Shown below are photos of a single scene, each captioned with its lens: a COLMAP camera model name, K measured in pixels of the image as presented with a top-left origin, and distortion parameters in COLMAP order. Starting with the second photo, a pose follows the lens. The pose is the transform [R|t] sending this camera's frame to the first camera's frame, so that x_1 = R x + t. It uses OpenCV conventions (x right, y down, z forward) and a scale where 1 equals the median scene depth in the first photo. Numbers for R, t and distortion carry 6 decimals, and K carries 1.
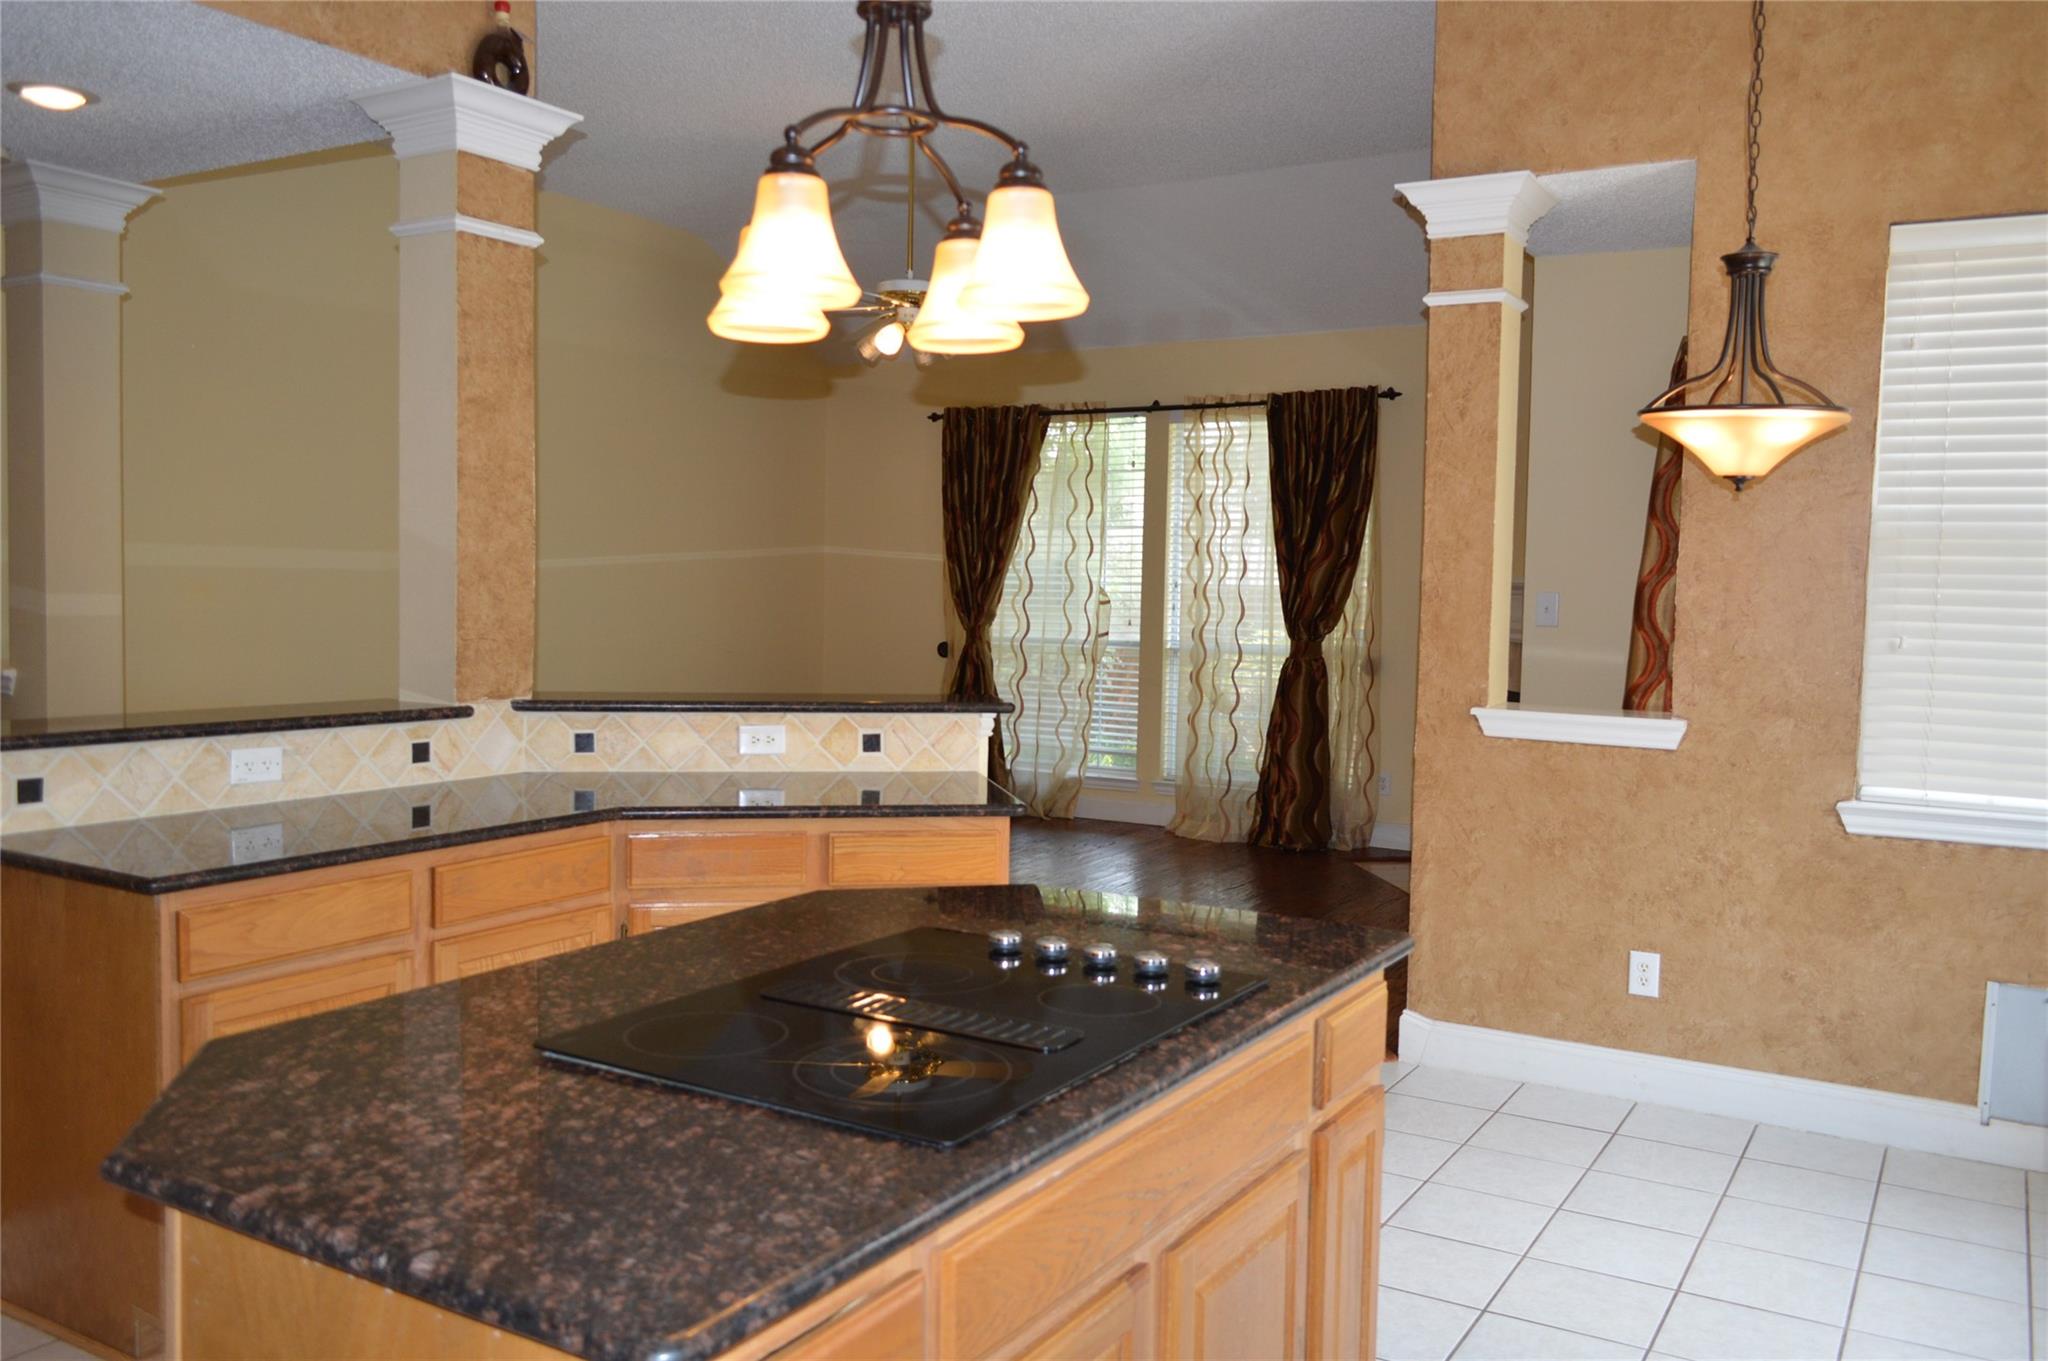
lens RADIAL K [[1638.0, 0, 1024.0], [0, 1638.0, 680.5], [0, 0, 1]] dist [-0.007444, 0.002783]
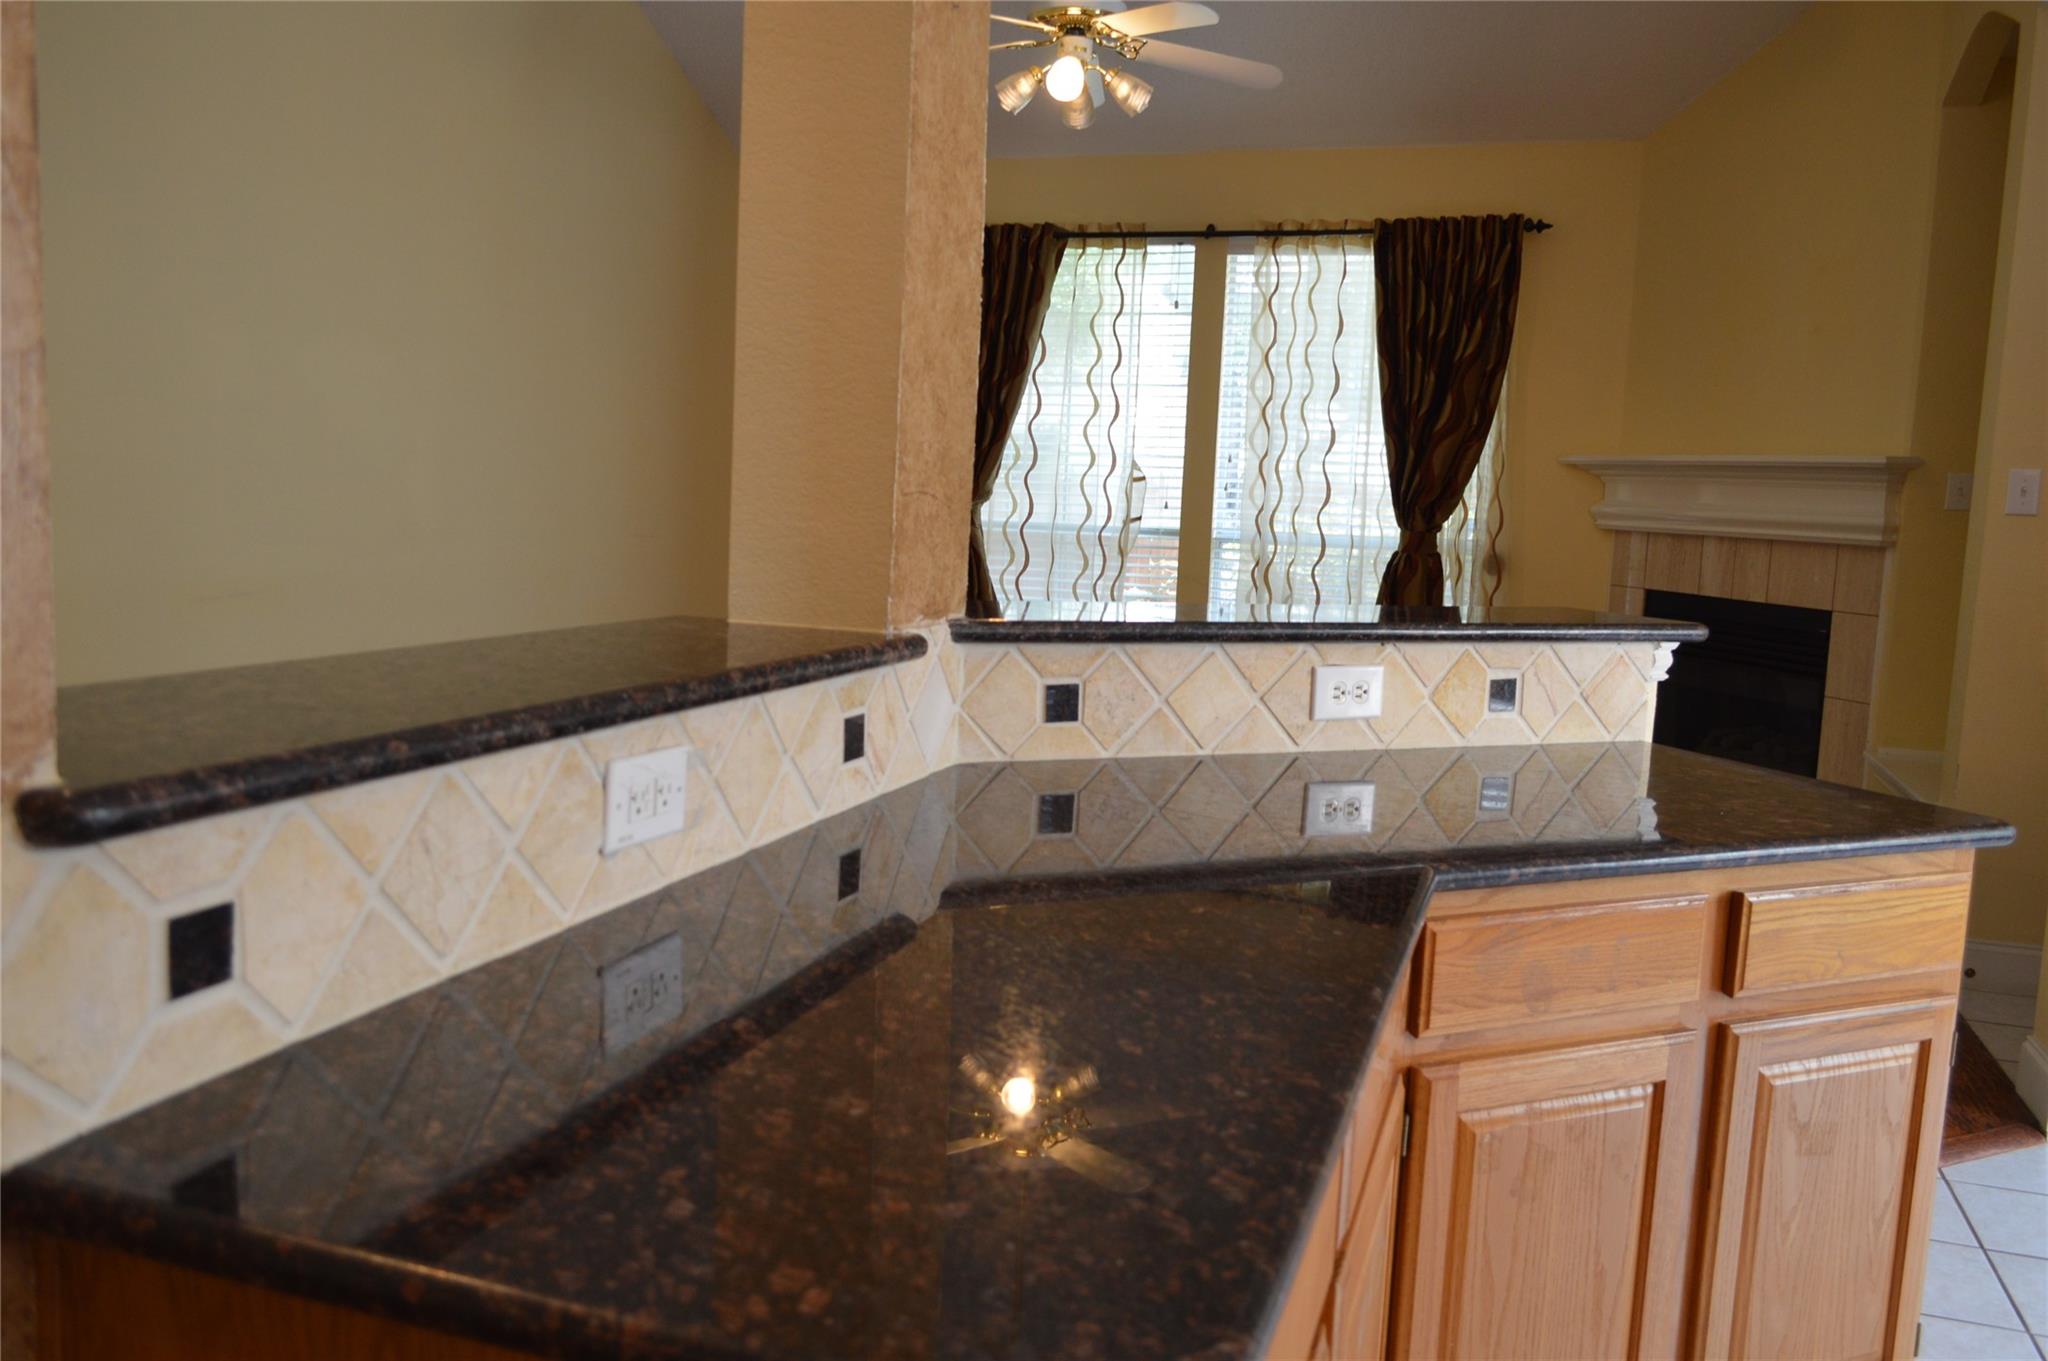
lens RADIAL K [[1638.0, 0, 1024.0], [0, 1638.0, 680.5], [0, 0, 1]] dist [-0.007444, 0.002783]
pose [[0.976154, -0.004438, 0.217032, -0.186683], [-0.009802, 0.997870, 0.064491, -0.000914], [-0.216856, -0.065081, 0.974032, 0.240846]]
